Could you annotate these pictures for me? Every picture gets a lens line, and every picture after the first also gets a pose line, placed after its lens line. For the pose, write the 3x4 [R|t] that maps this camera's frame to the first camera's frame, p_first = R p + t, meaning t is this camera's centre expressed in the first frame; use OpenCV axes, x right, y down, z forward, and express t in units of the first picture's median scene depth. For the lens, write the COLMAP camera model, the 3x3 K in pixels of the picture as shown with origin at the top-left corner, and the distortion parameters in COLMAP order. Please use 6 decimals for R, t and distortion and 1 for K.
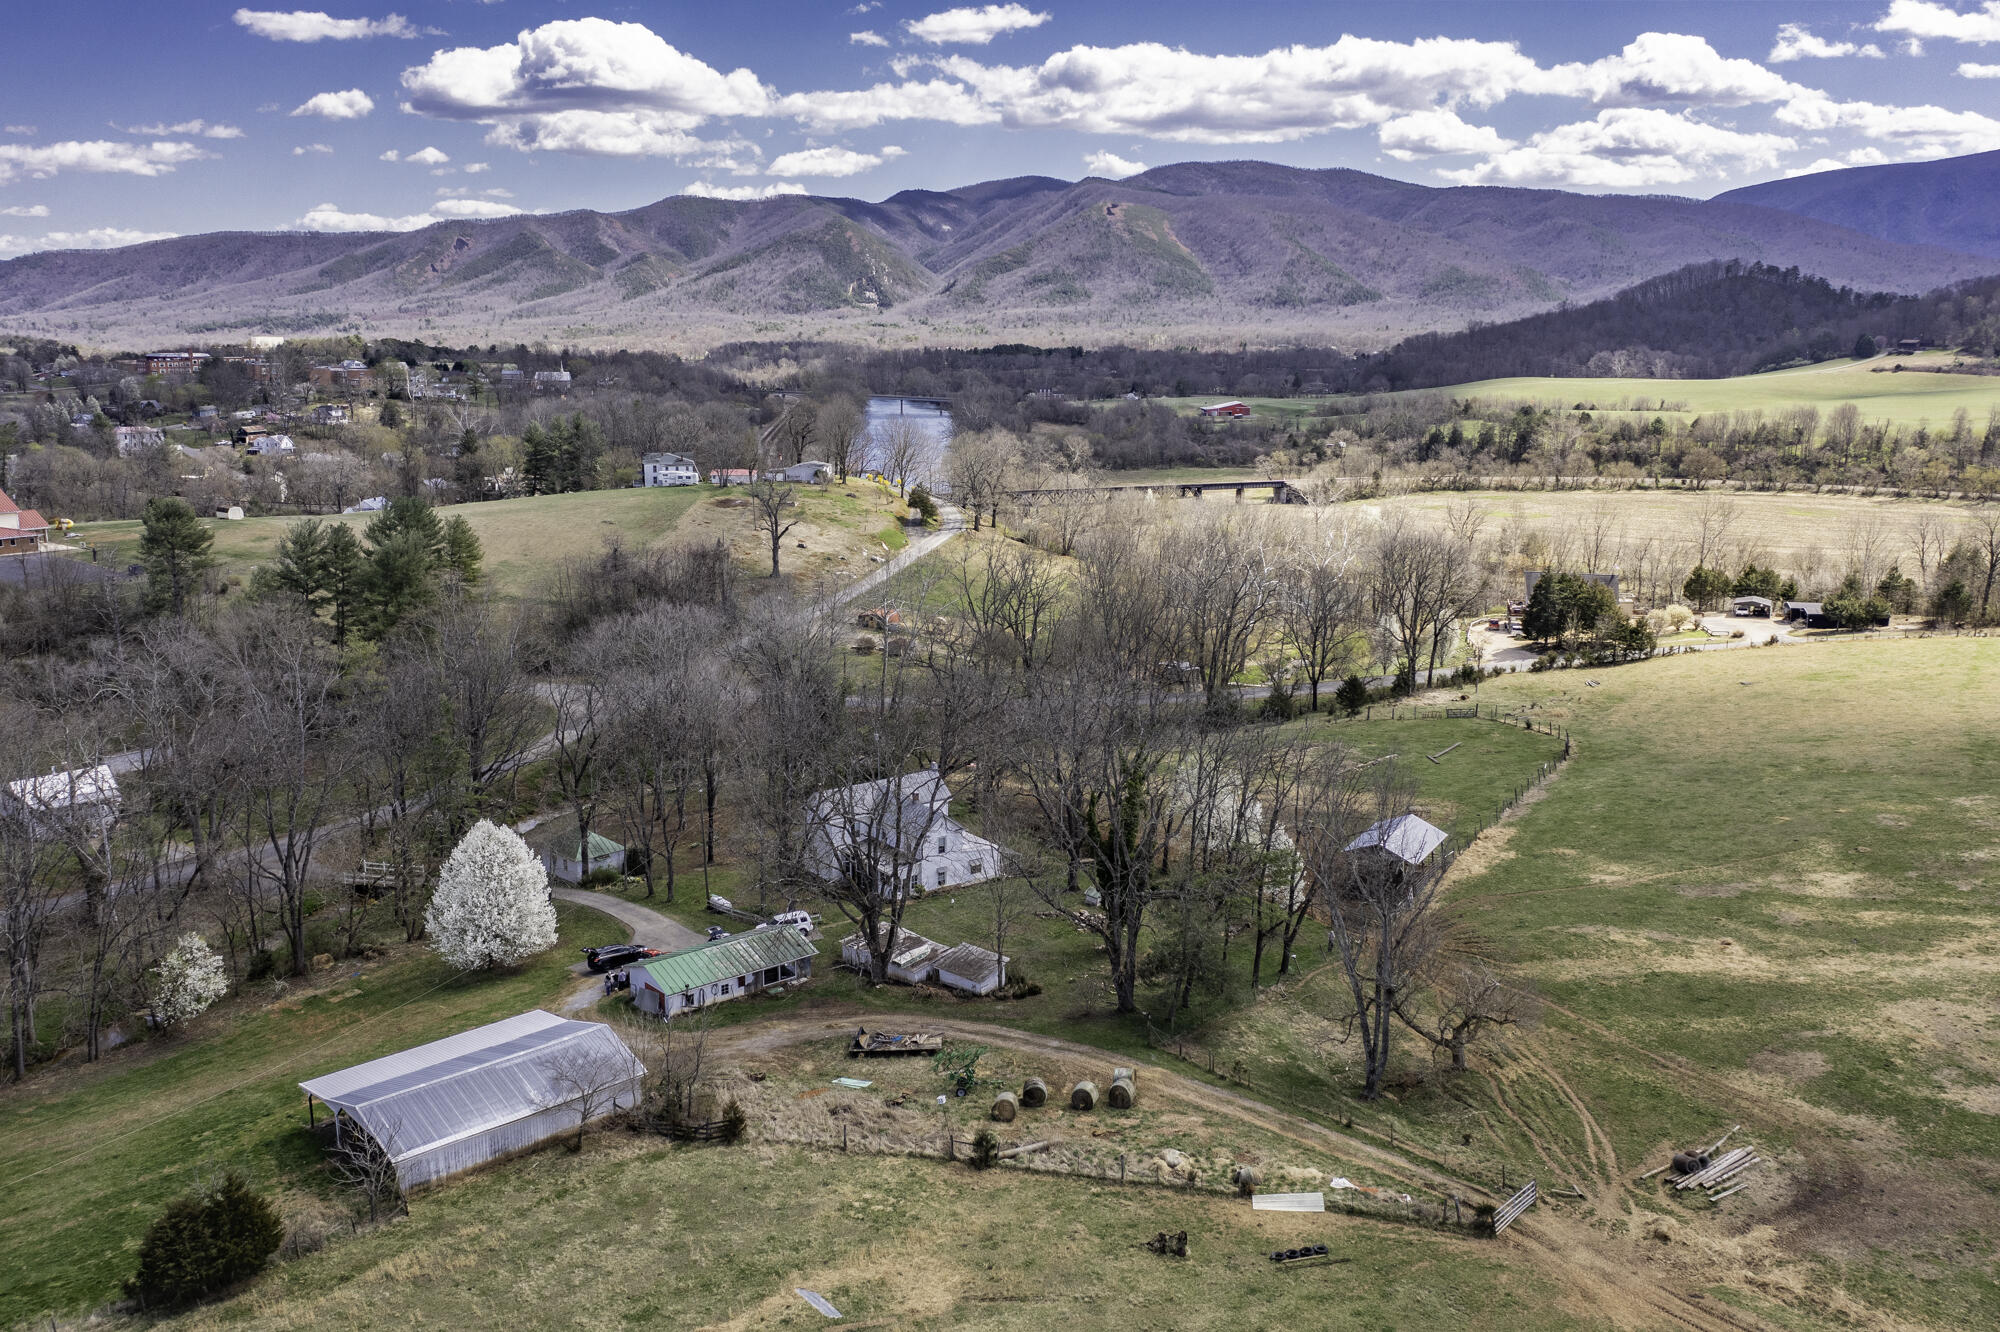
lens RADIAL K [[1620.5, 0, 1000.0], [0, 1620.5, 666.0], [0, 0, 1]] dist [-0.002935, 0.009805]
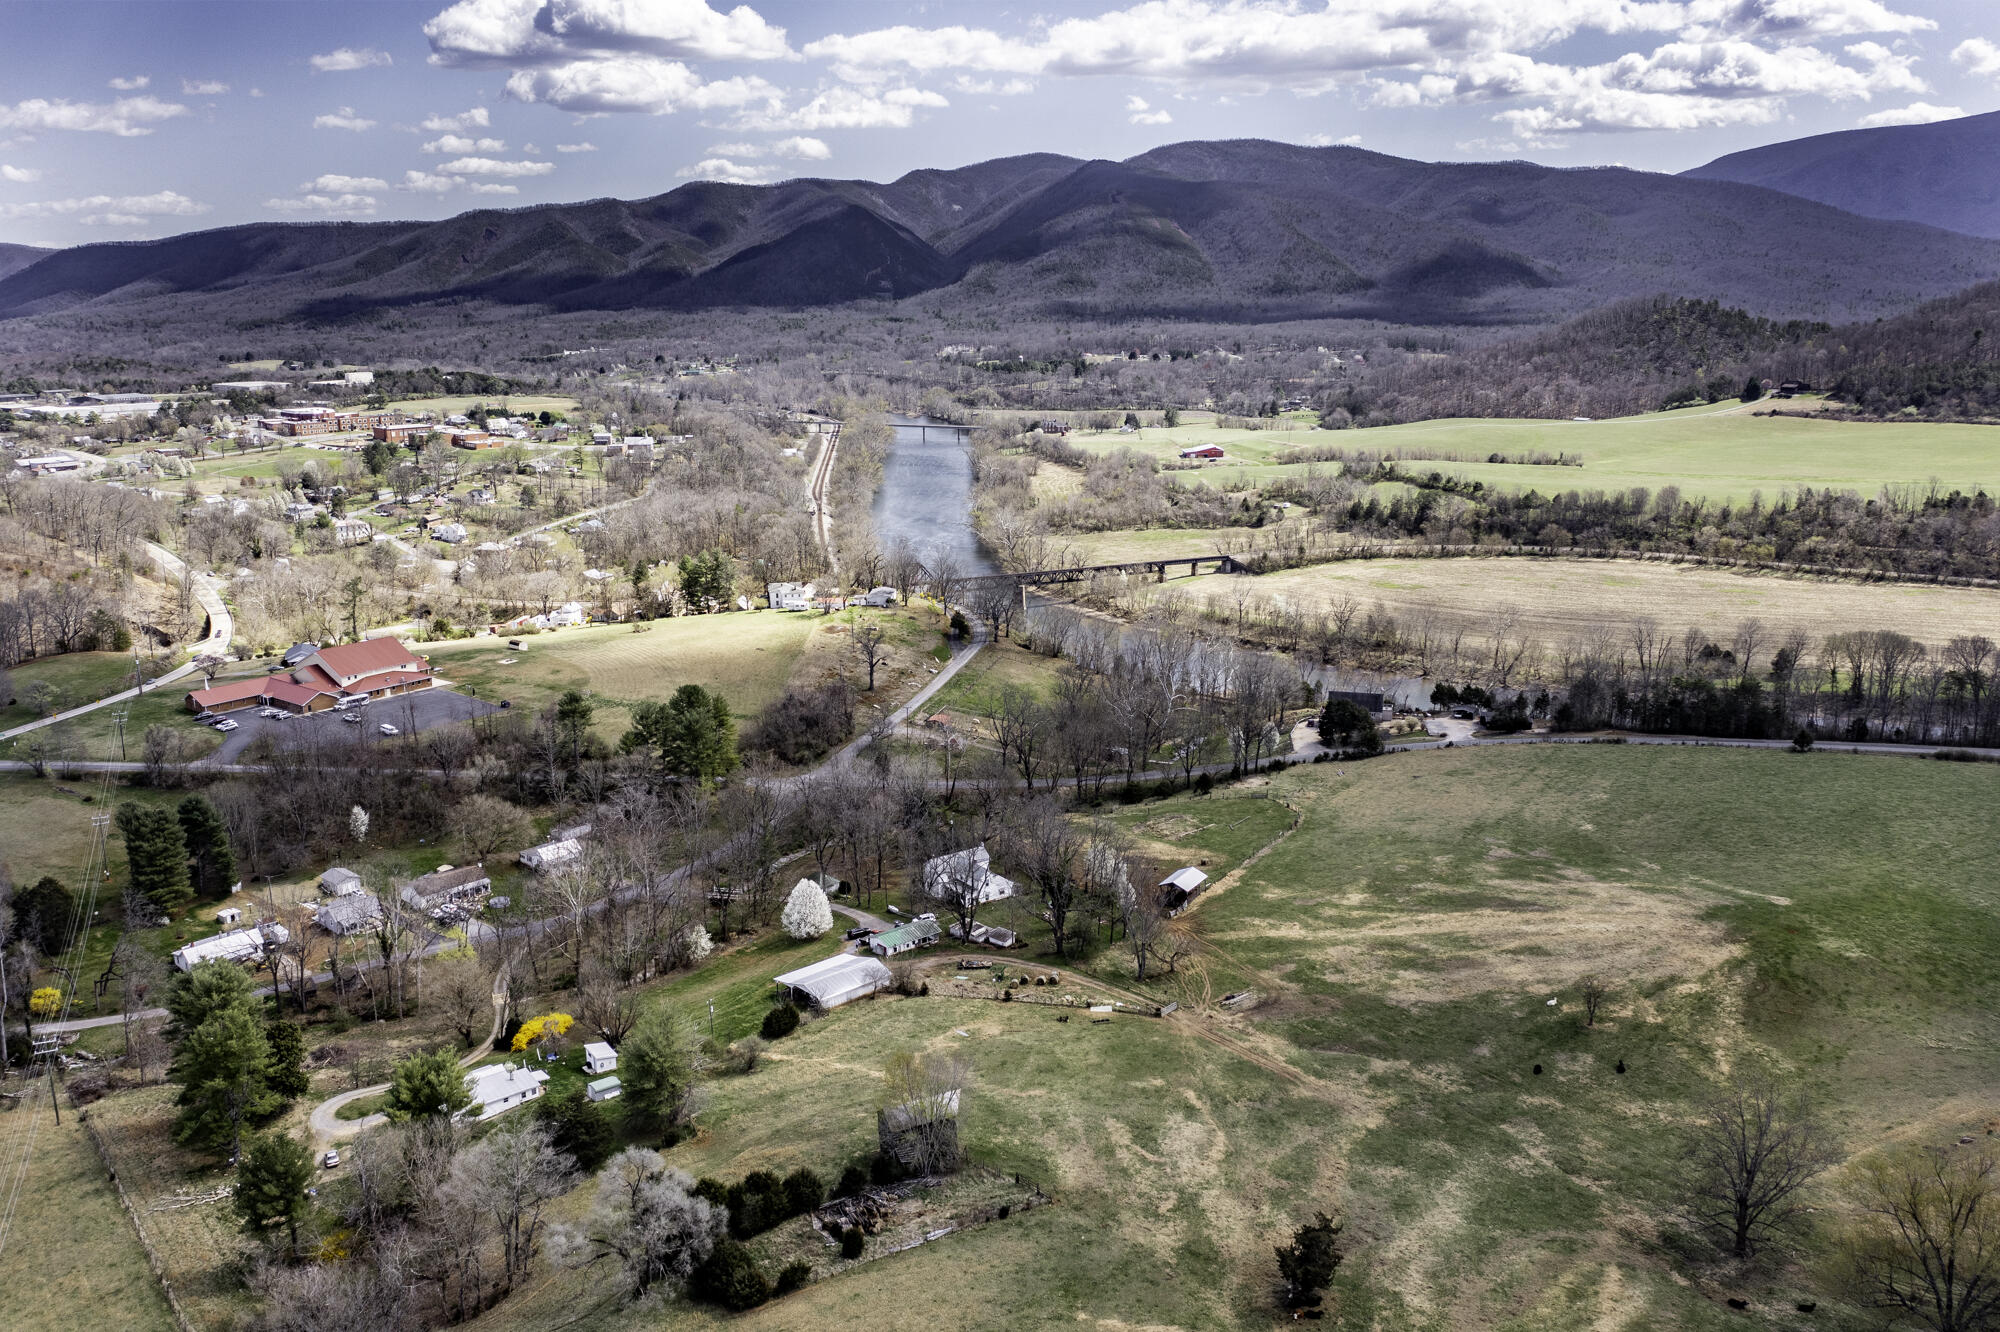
lens RADIAL K [[1620.5, 0, 1000.0], [0, 1620.5, 666.0], [0, 0, 1]] dist [-0.002935, 0.009805]
pose [[0.999919, -0.009588, -0.008398, 0.005548], [0.009808, 0.999598, 0.026601, -0.304143], [0.008140, -0.026681, 0.999611, -1.523800]]
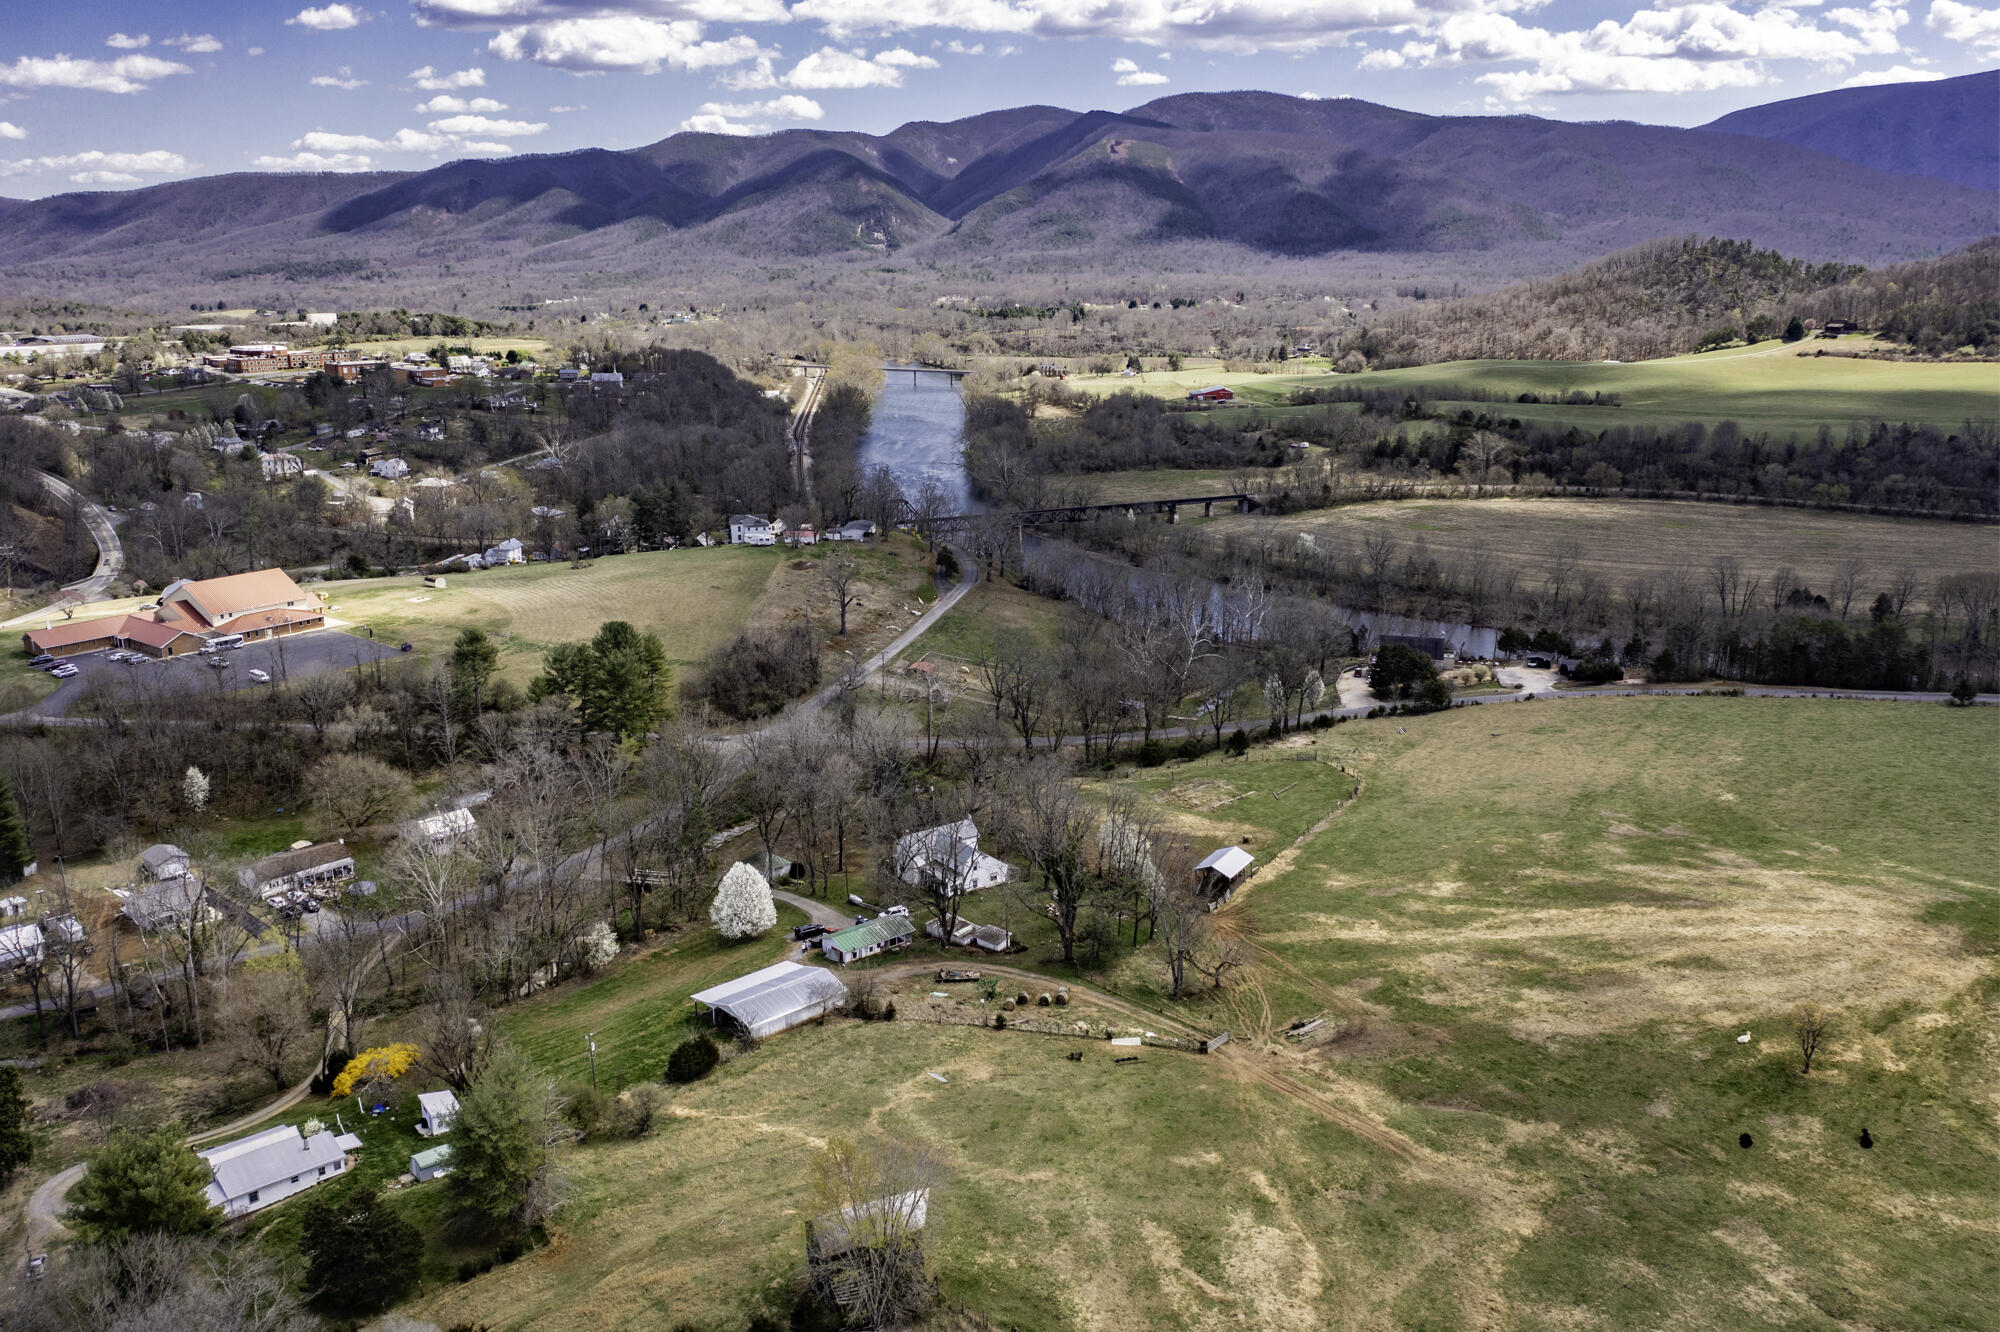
lens RADIAL K [[1620.5, 0, 1000.0], [0, 1620.5, 666.0], [0, 0, 1]] dist [-0.002935, 0.009805]
pose [[0.999961, -0.006904, -0.005452, 0.004178], [0.007162, 0.998783, 0.048790, -0.237599], [0.005109, -0.048828, 0.998794, -0.947488]]
